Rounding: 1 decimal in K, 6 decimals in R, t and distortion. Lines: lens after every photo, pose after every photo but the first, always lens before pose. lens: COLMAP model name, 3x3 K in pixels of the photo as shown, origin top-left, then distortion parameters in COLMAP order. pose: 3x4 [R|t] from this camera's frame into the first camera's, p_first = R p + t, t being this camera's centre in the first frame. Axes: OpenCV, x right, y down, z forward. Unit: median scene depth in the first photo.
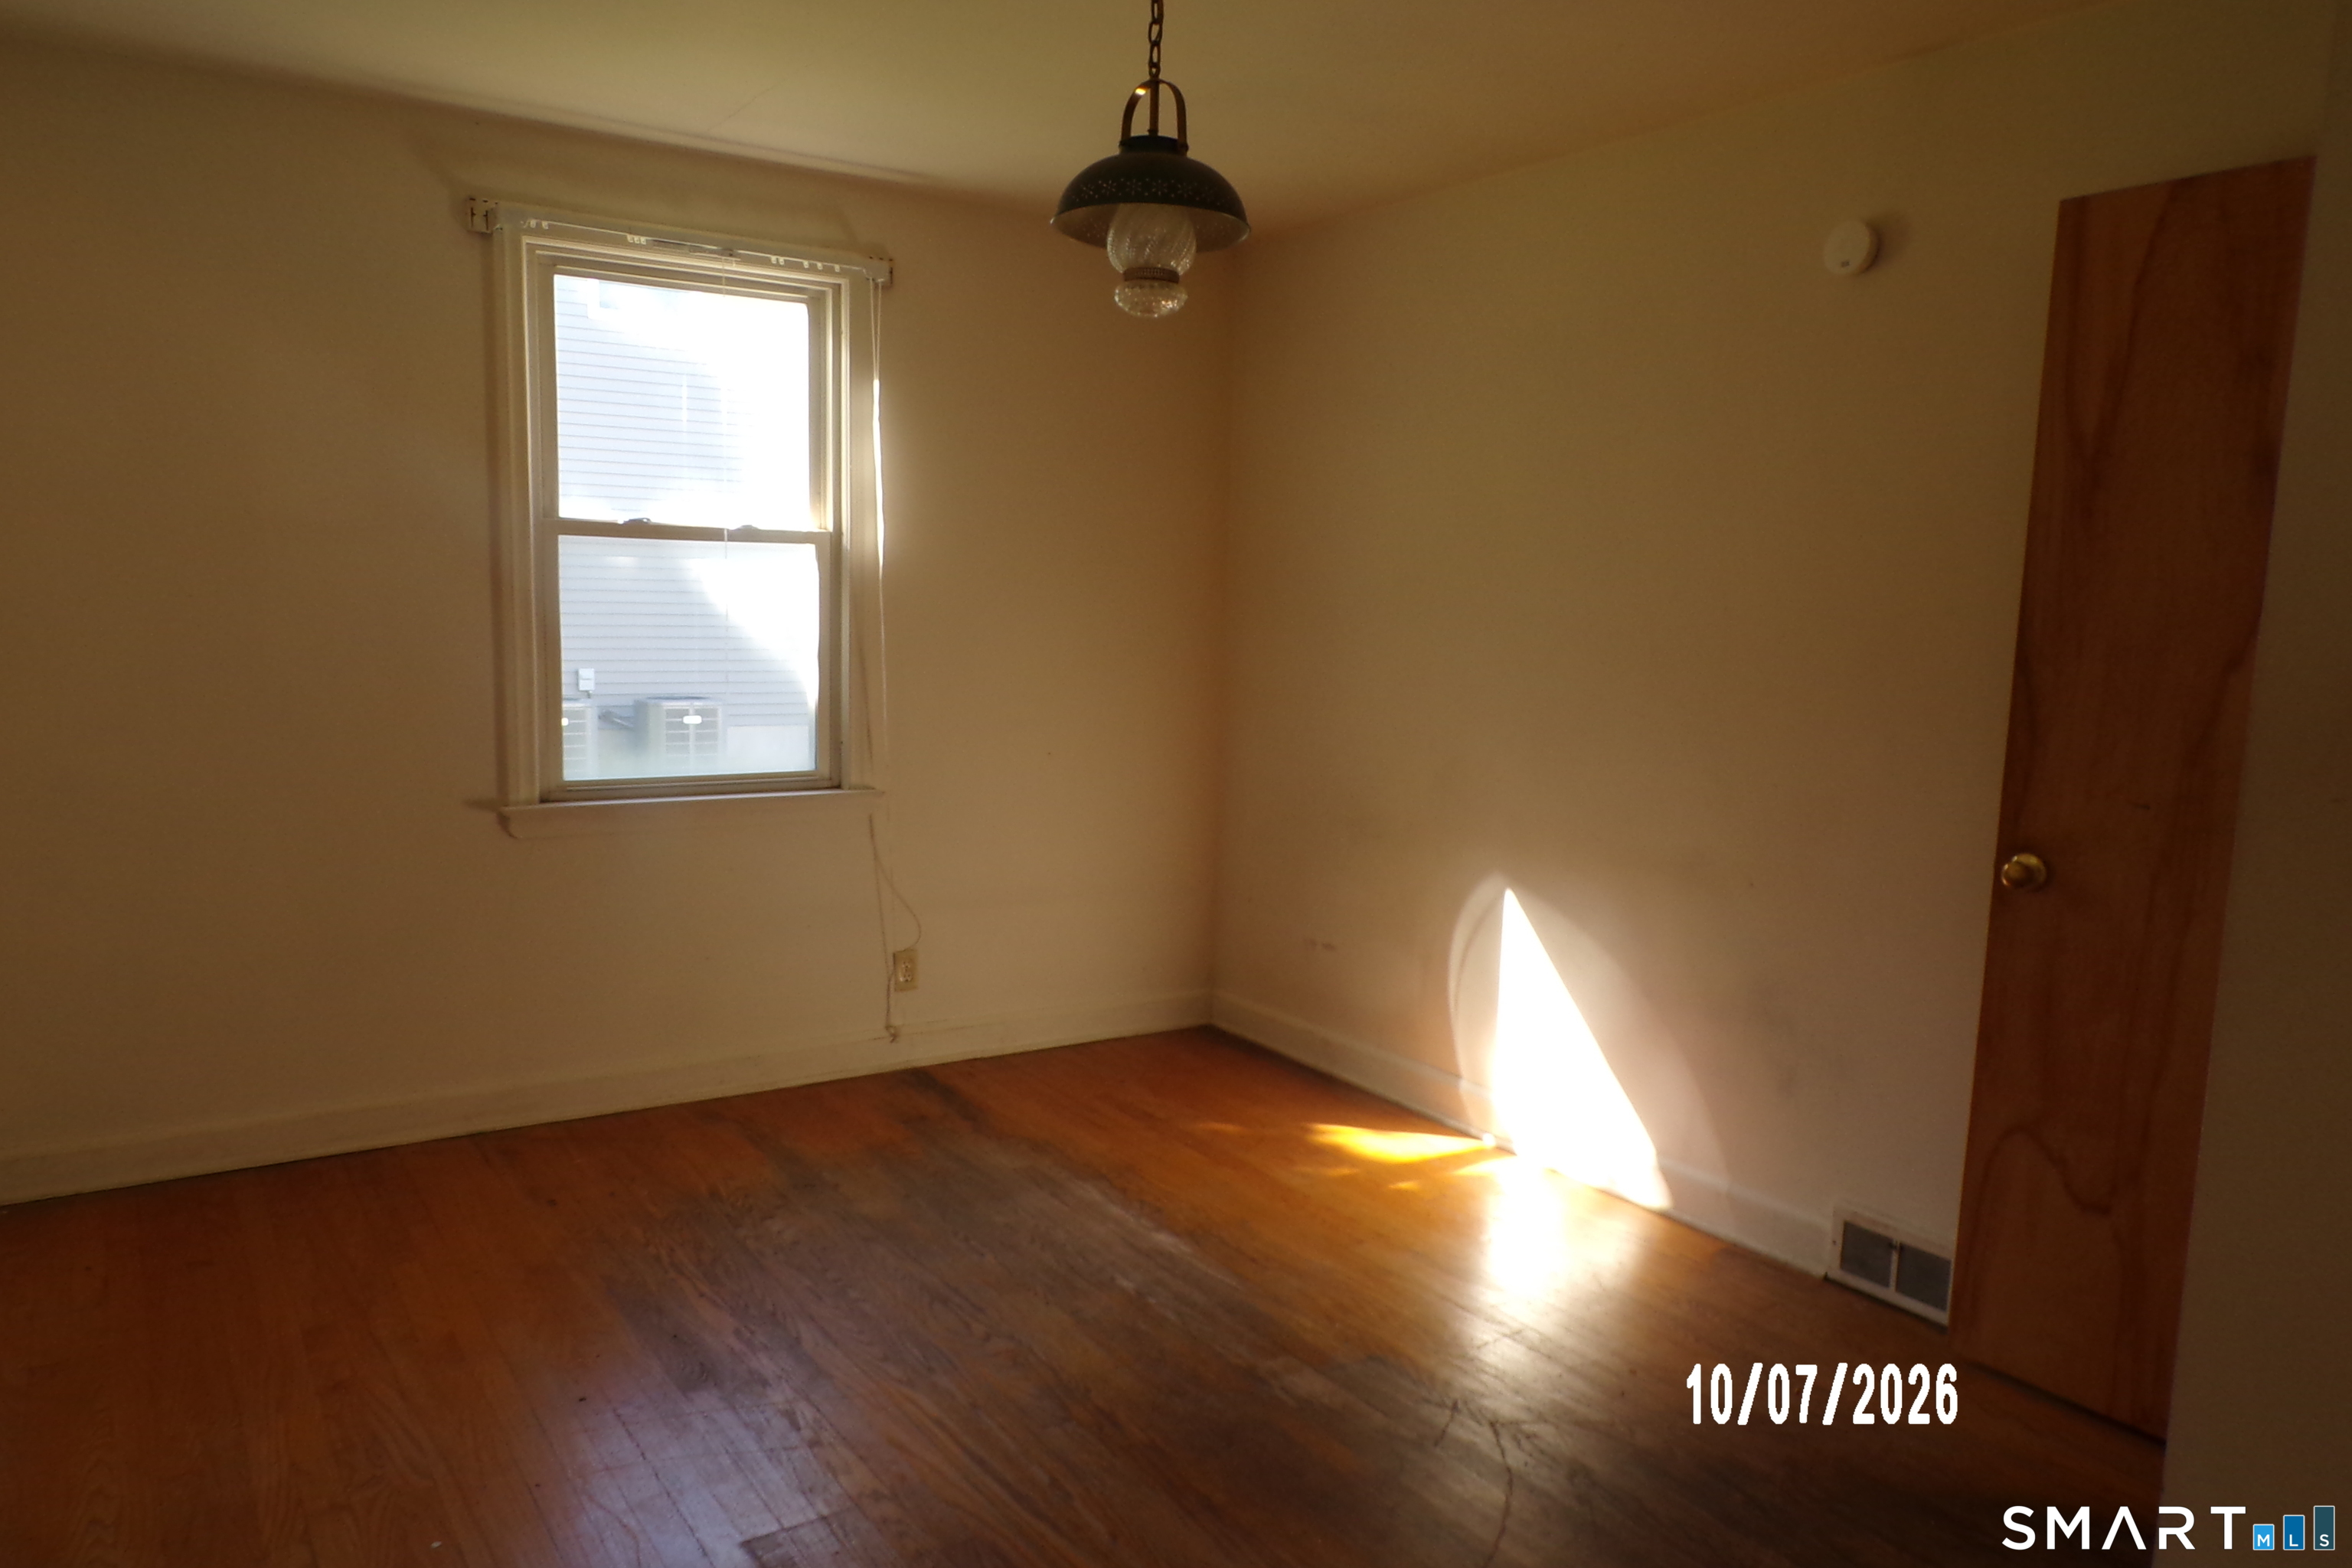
lens RADIAL K [[1674.5, 0, 1173.8], [0, 1674.5, 767.3], [0, 0, 1]] dist [0.013939, -0.006006]
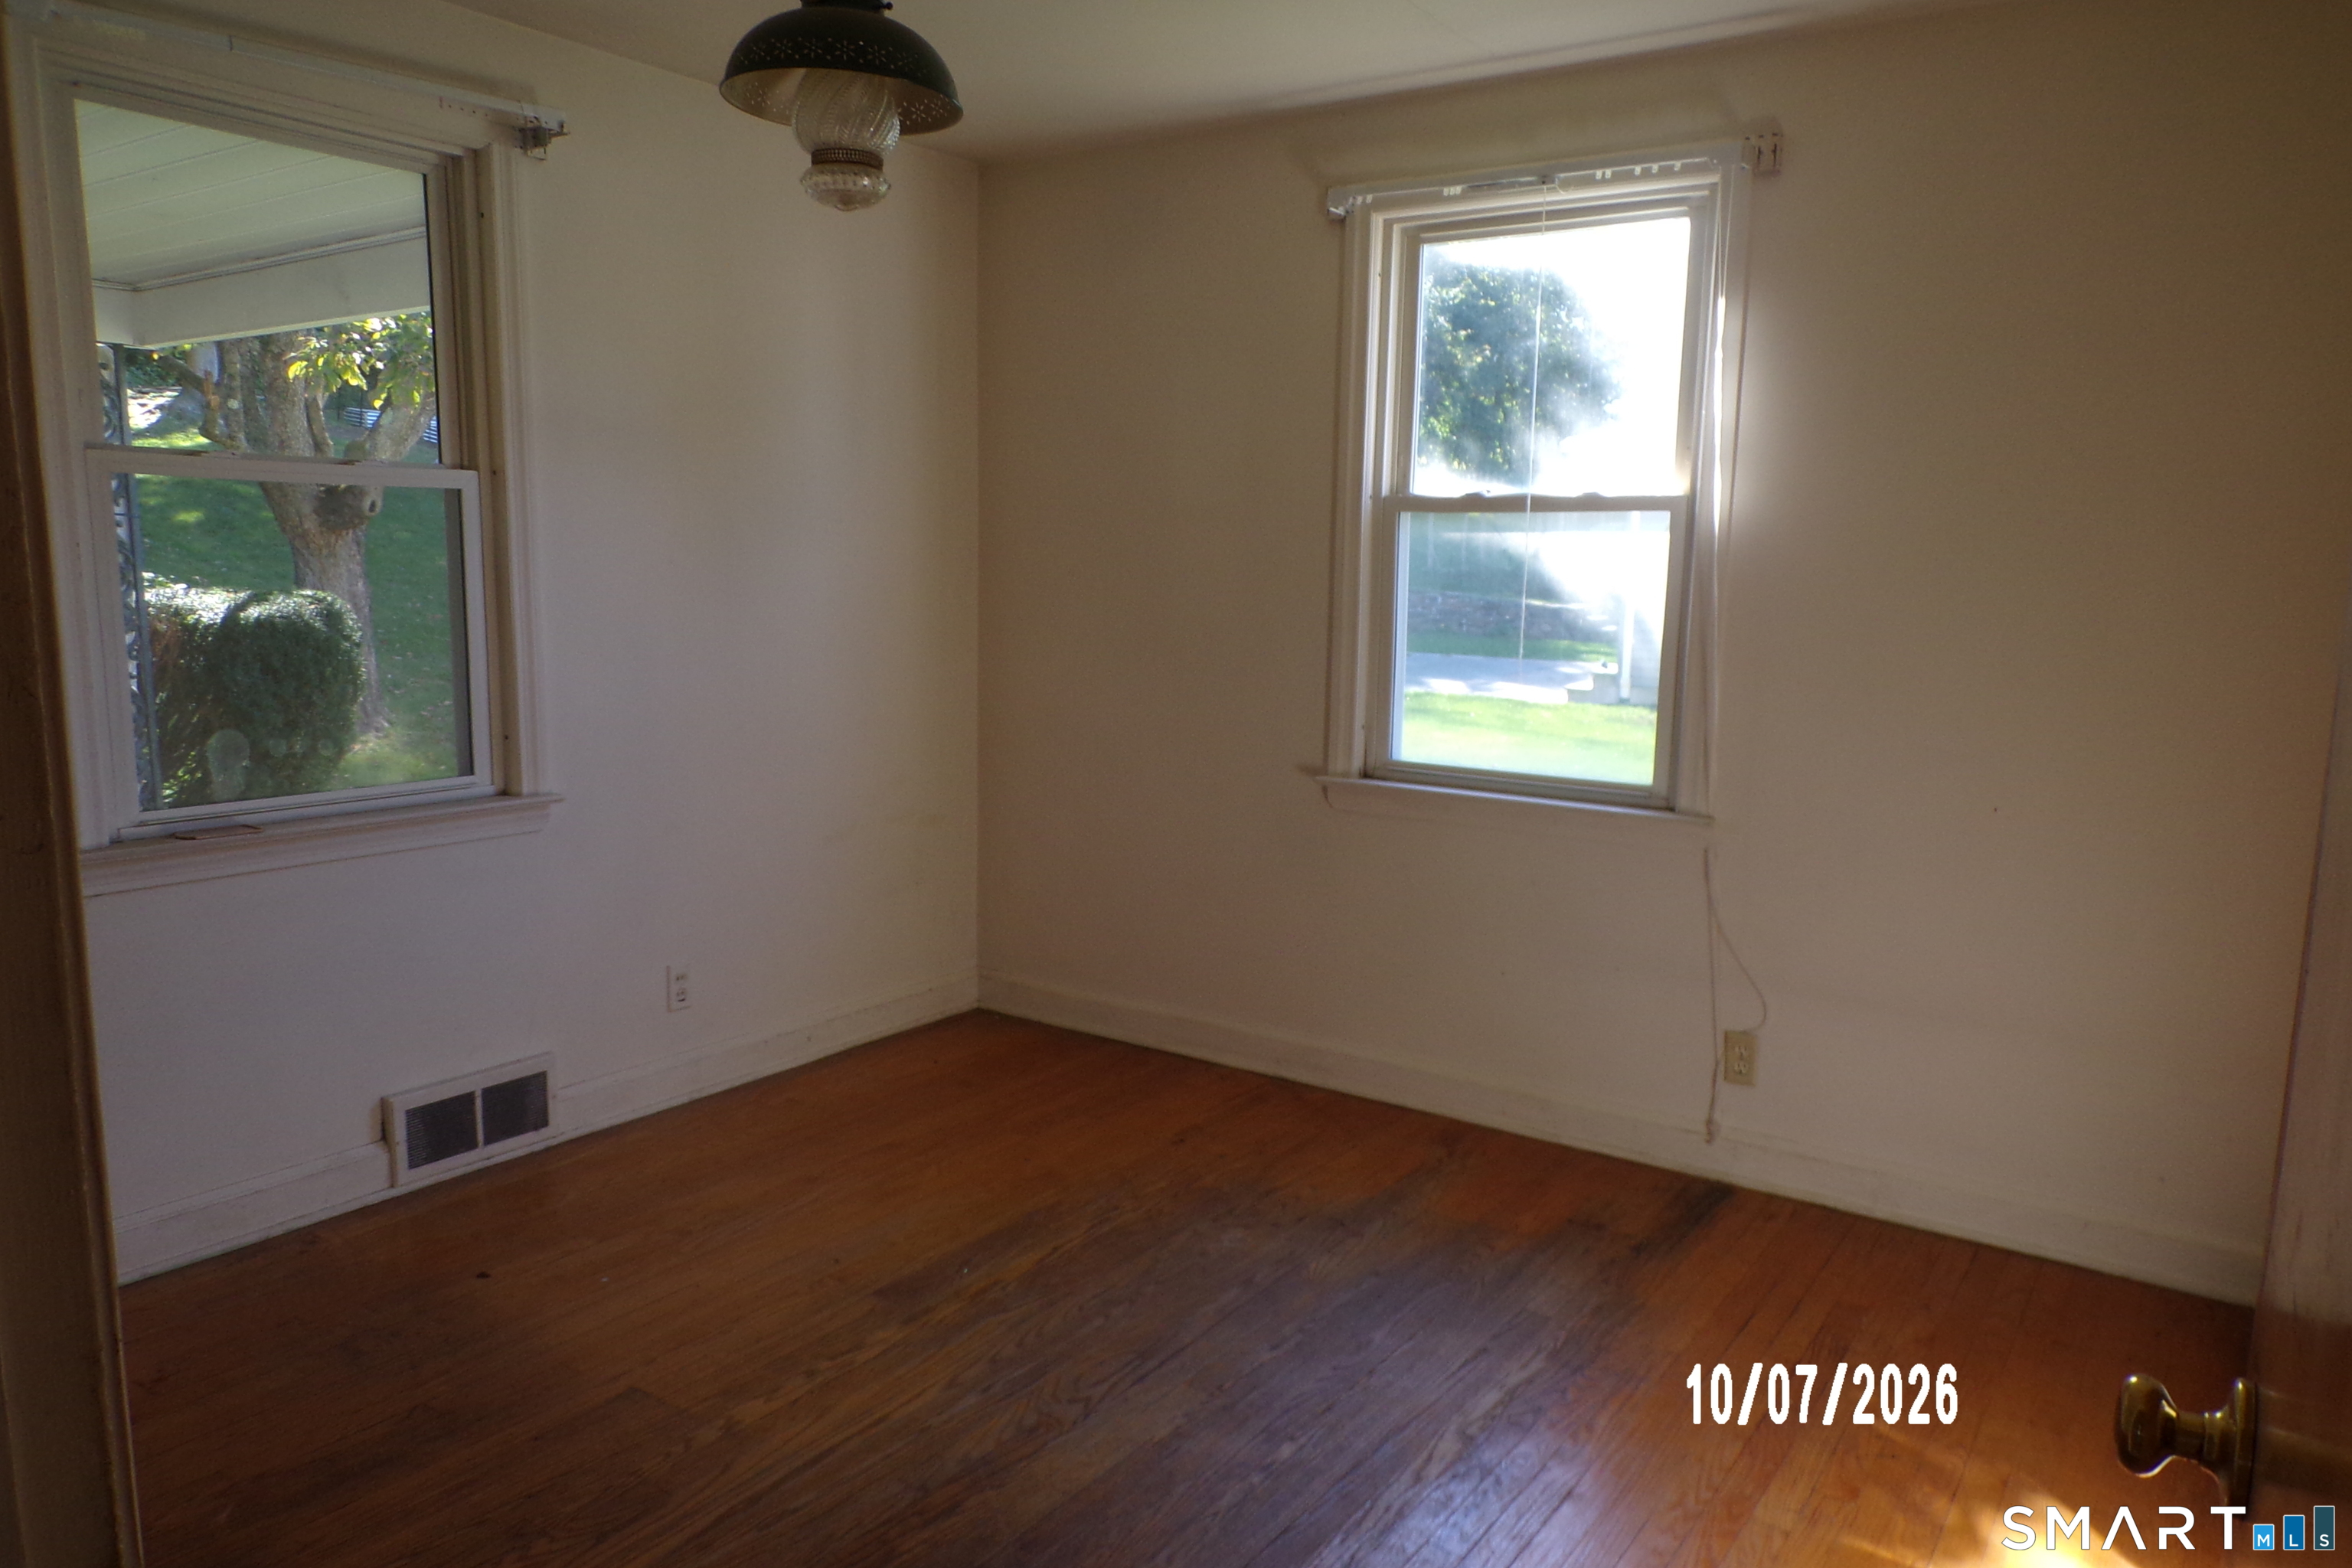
lens RADIAL K [[1674.5, 0, 1167.0], [0, 1674.5, 781.6], [0, 0, 1]] dist [0.013939, -0.006006]
pose [[0.350646, 0.113070, -0.929657, 0.491410], [-0.111312, 0.990680, 0.078507, -0.040470], [0.929869, 0.075954, 0.359964, 0.499850]]
